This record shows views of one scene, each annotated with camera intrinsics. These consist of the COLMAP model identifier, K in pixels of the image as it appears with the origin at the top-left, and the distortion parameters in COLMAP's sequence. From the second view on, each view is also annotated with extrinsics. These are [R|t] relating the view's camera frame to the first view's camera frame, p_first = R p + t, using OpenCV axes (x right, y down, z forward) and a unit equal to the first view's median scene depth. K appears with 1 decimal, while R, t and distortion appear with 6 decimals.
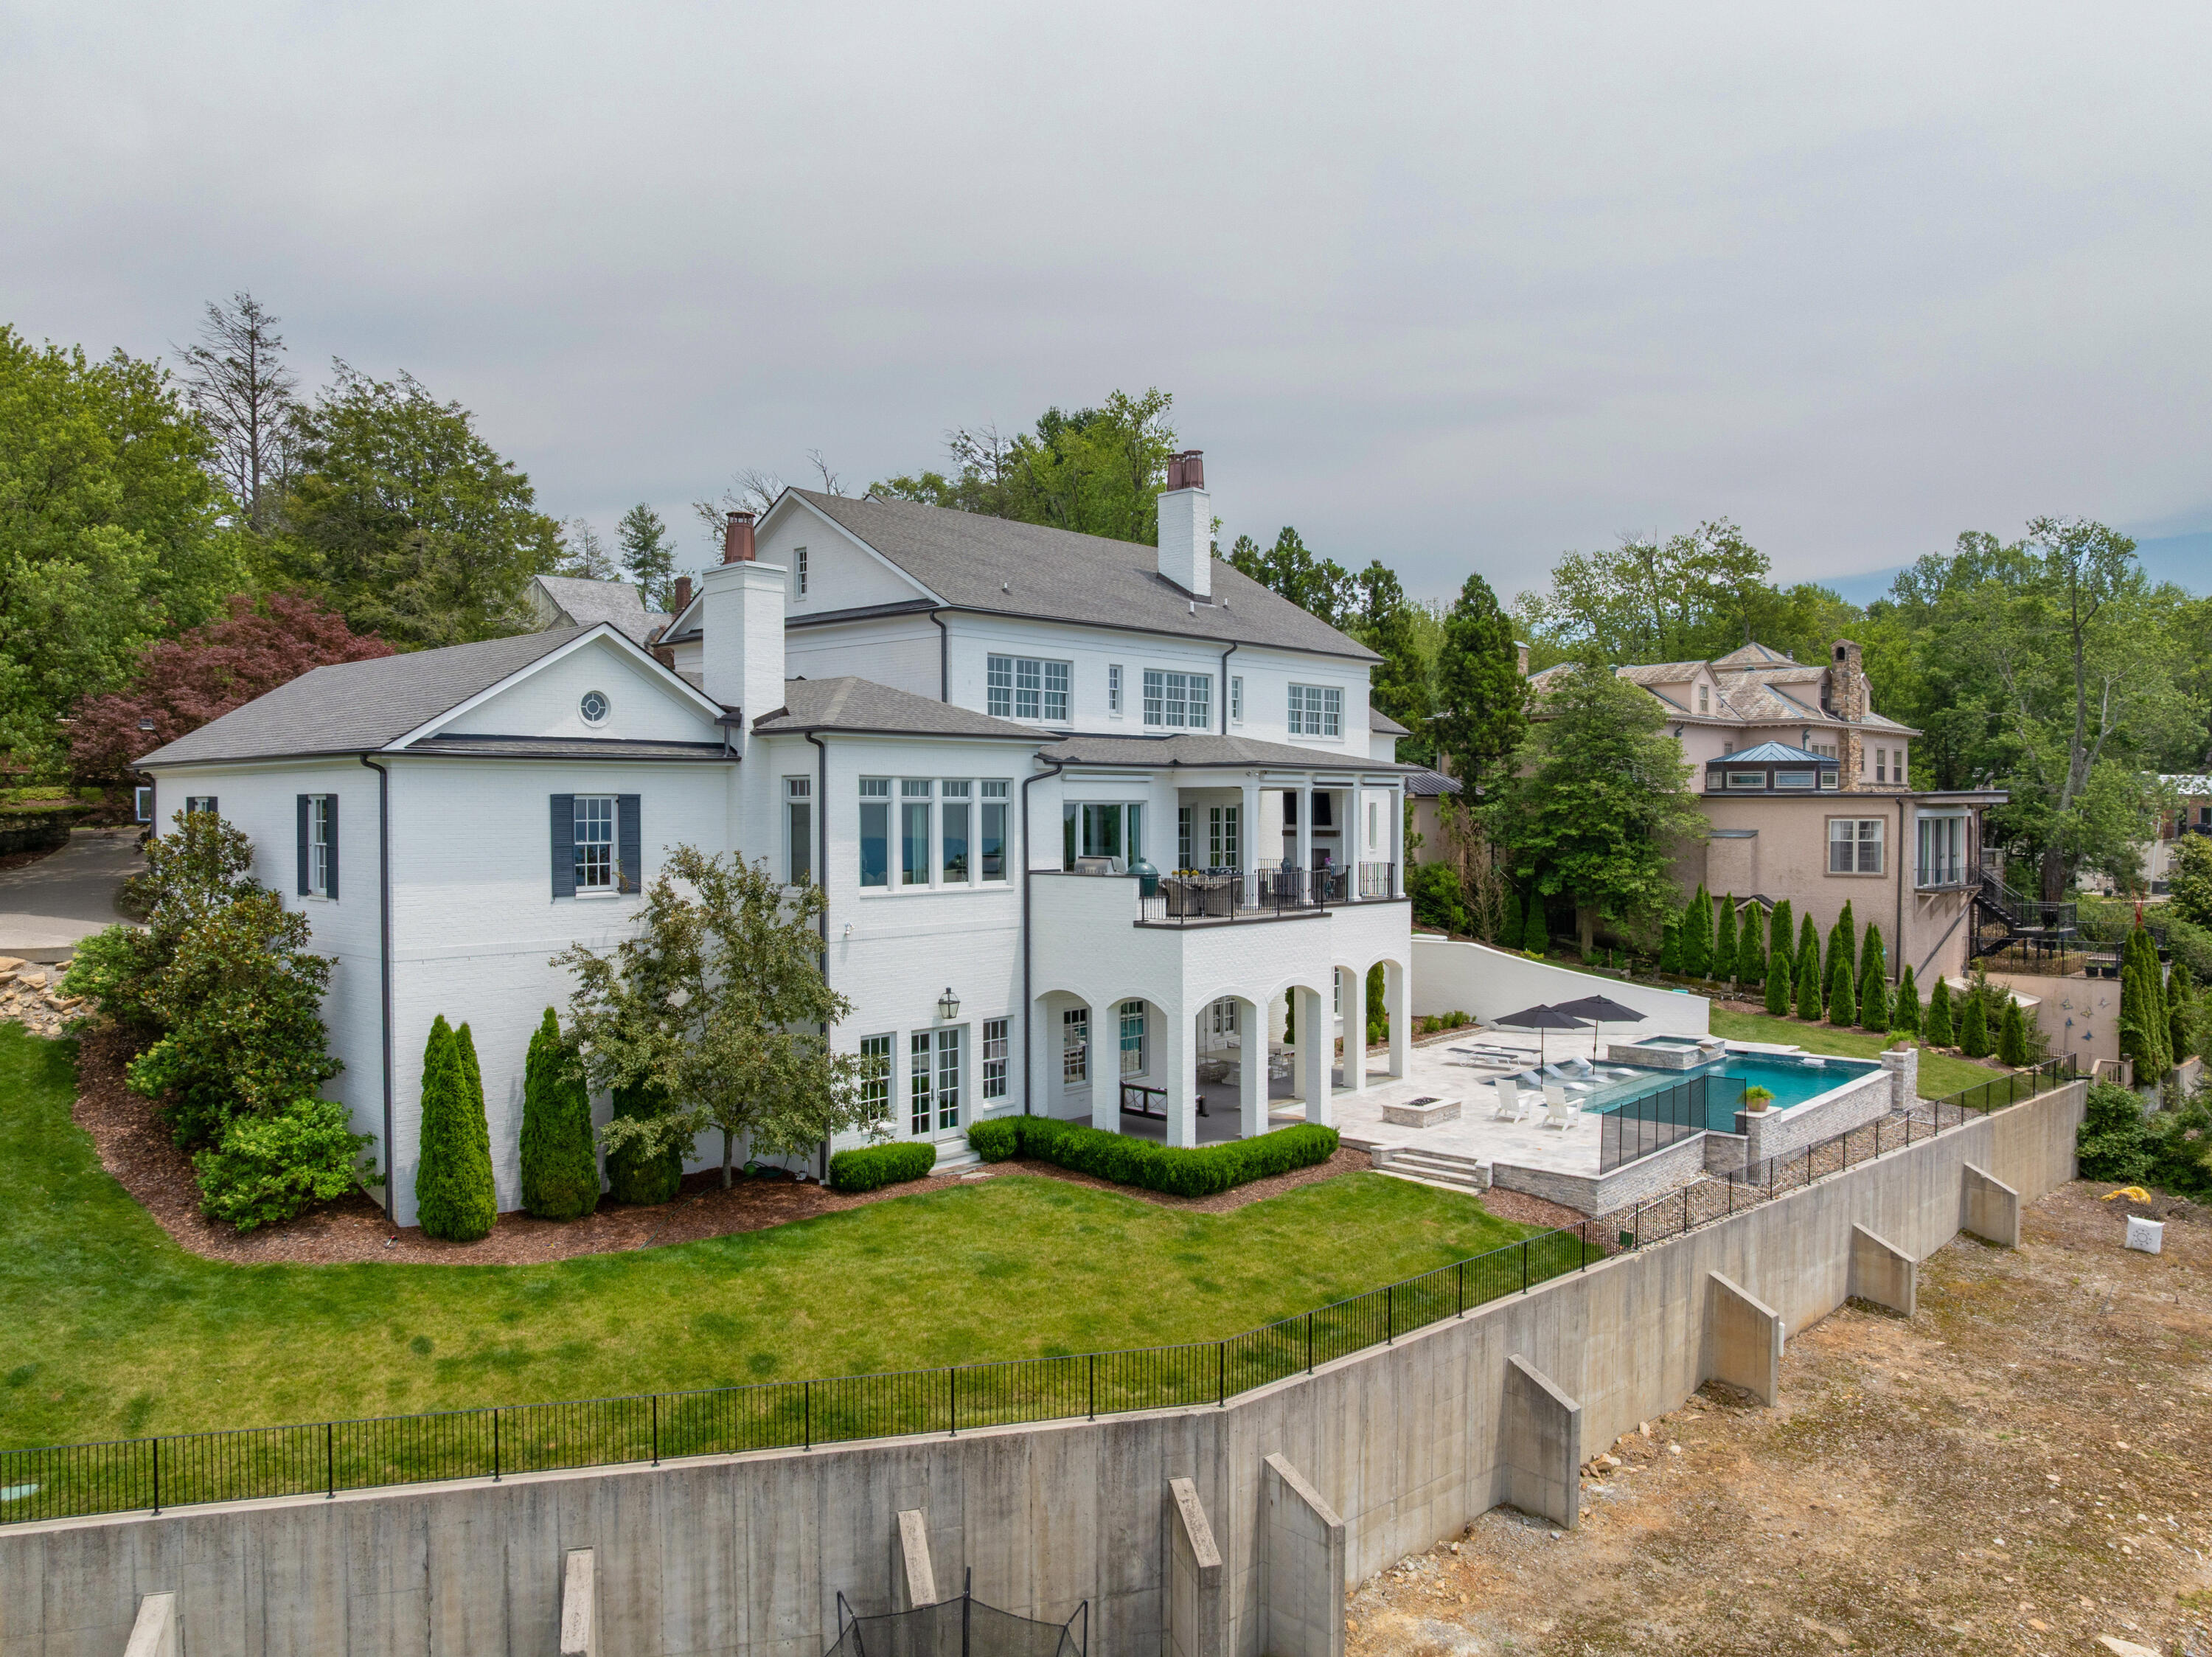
lens RADIAL K [[1578.0, 0, 1106.0], [0, 1578.0, 828.5], [0, 0, 1]] dist [-0.036462, -0.000294]
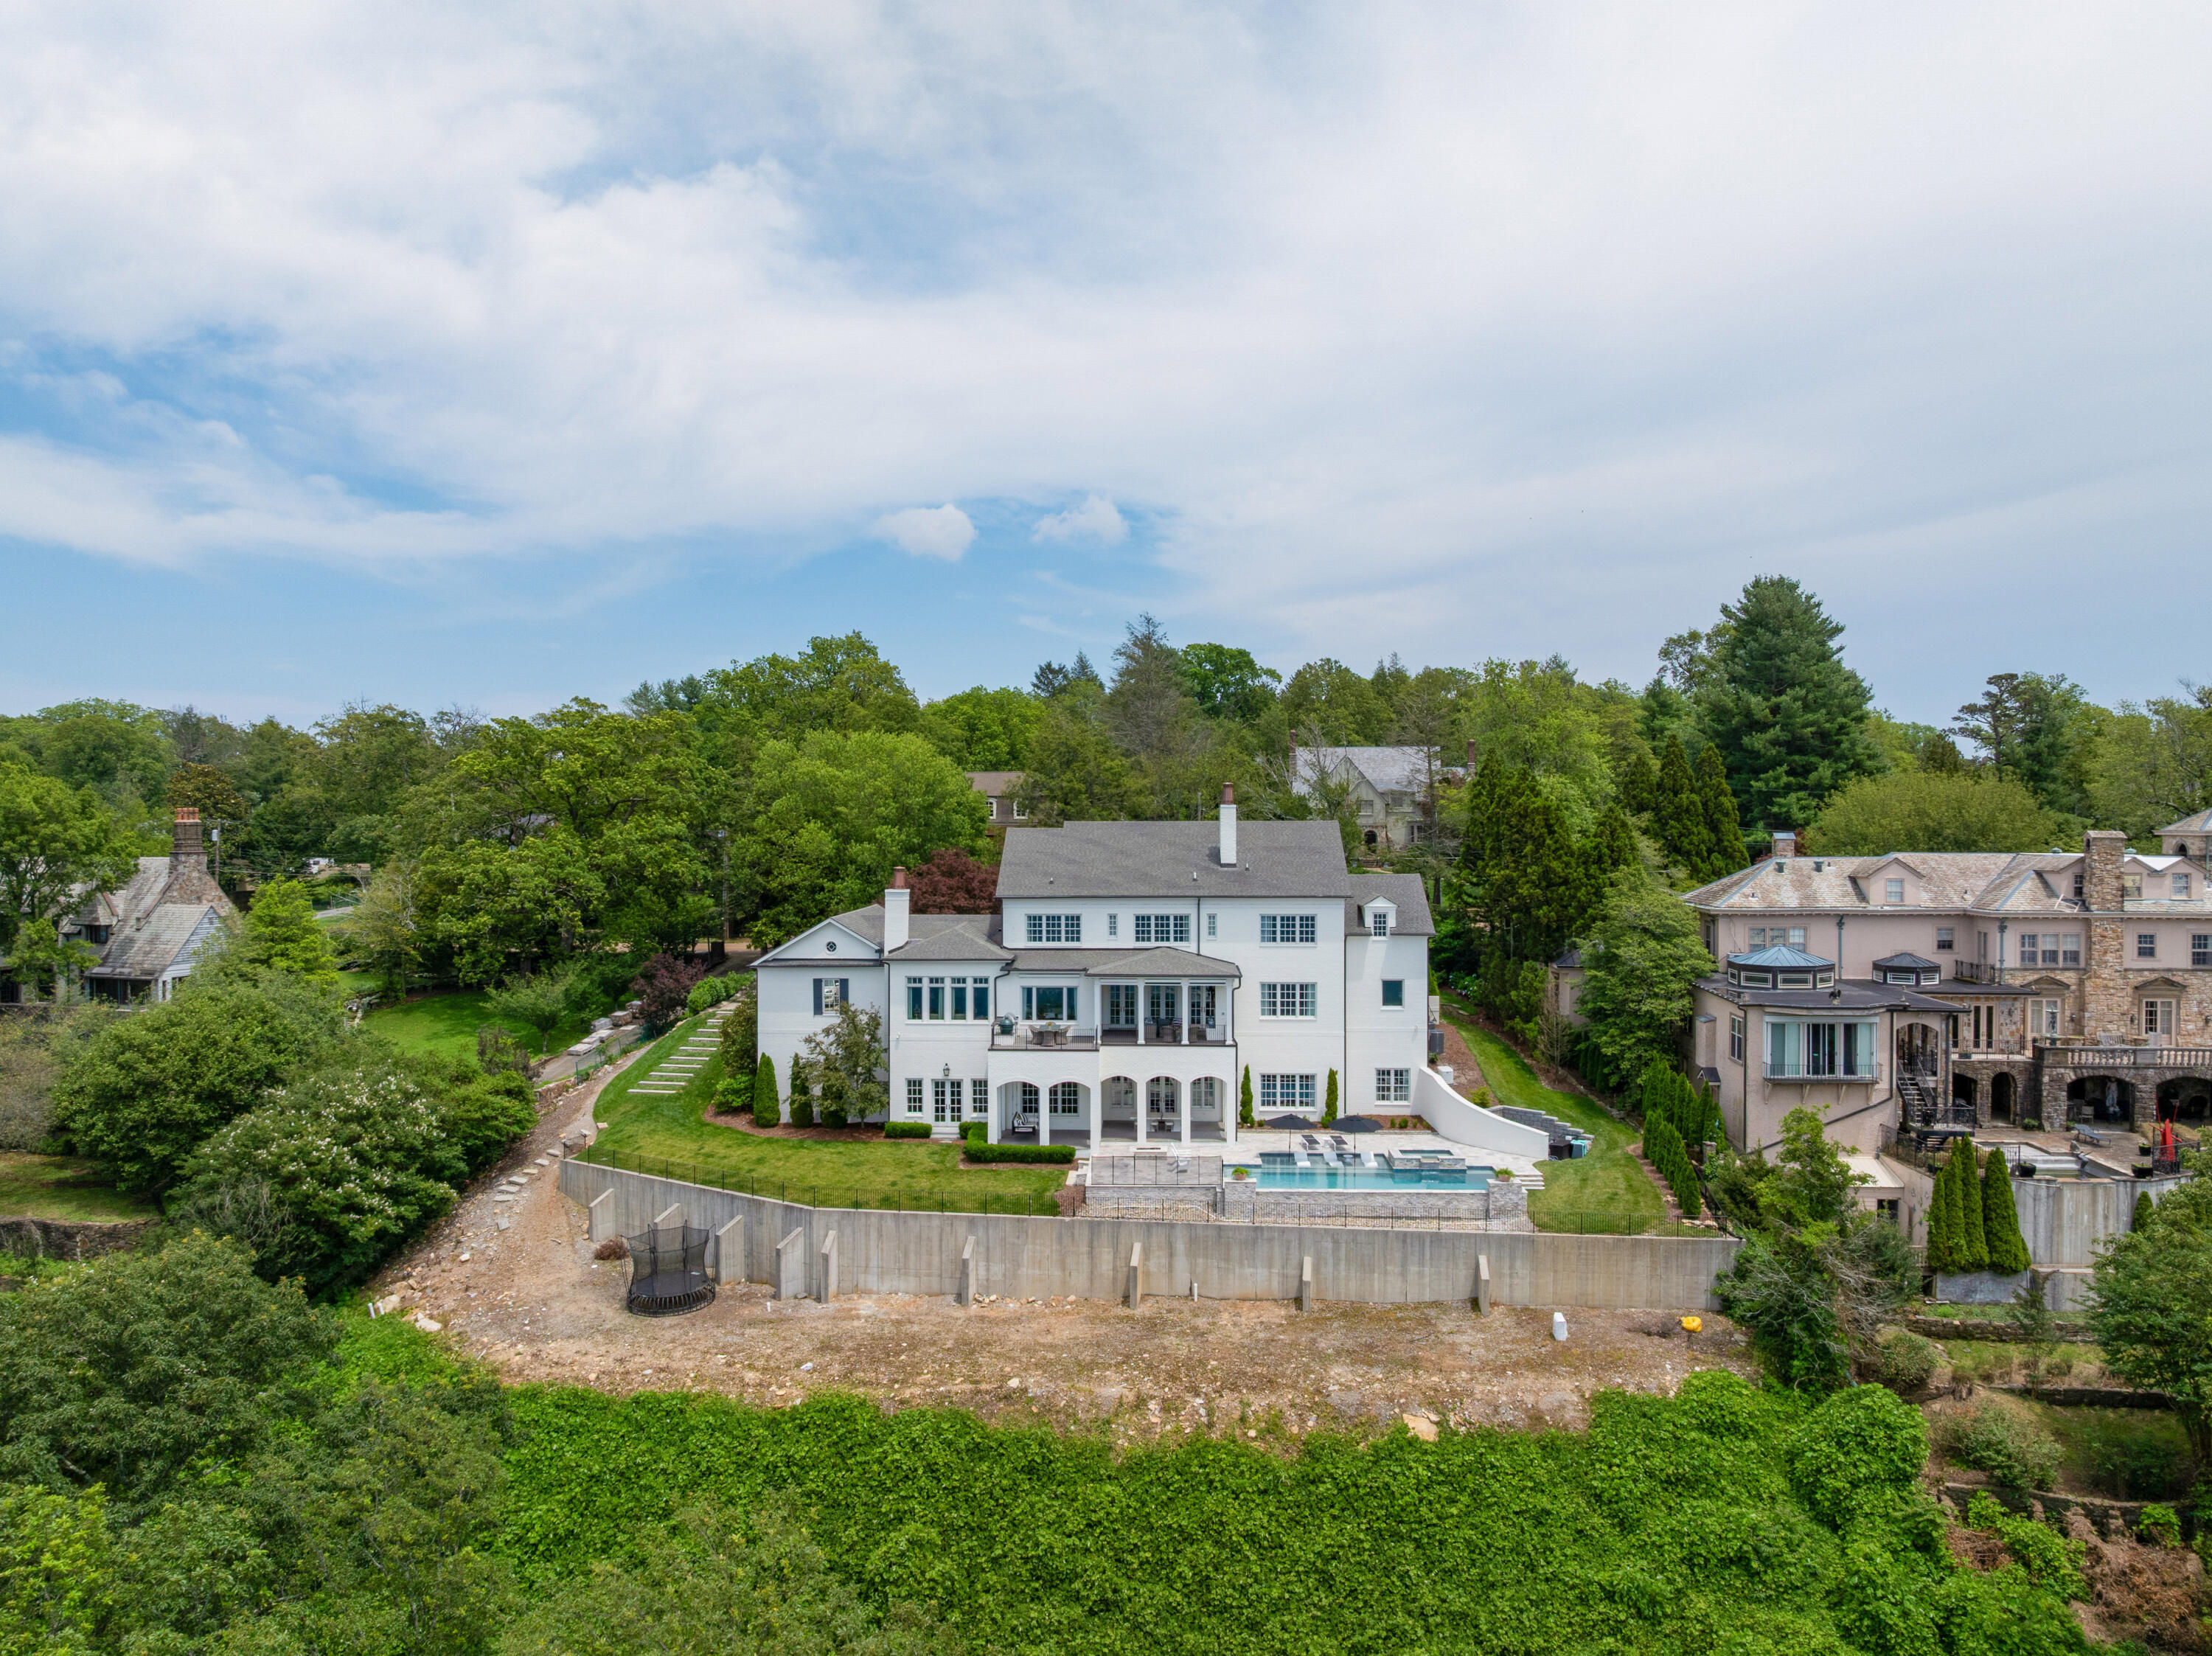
lens RADIAL K [[1568.7, 0, 1106.0], [0, 1568.7, 828.0], [0, 0, 1]] dist [-0.034095, 0.005999]
pose [[0.643704, 0.004089, -0.765263, 1.439160], [-0.011419, 0.999926, -0.004262, -0.192195], [0.765189, 0.011482, 0.643703, -0.281570]]
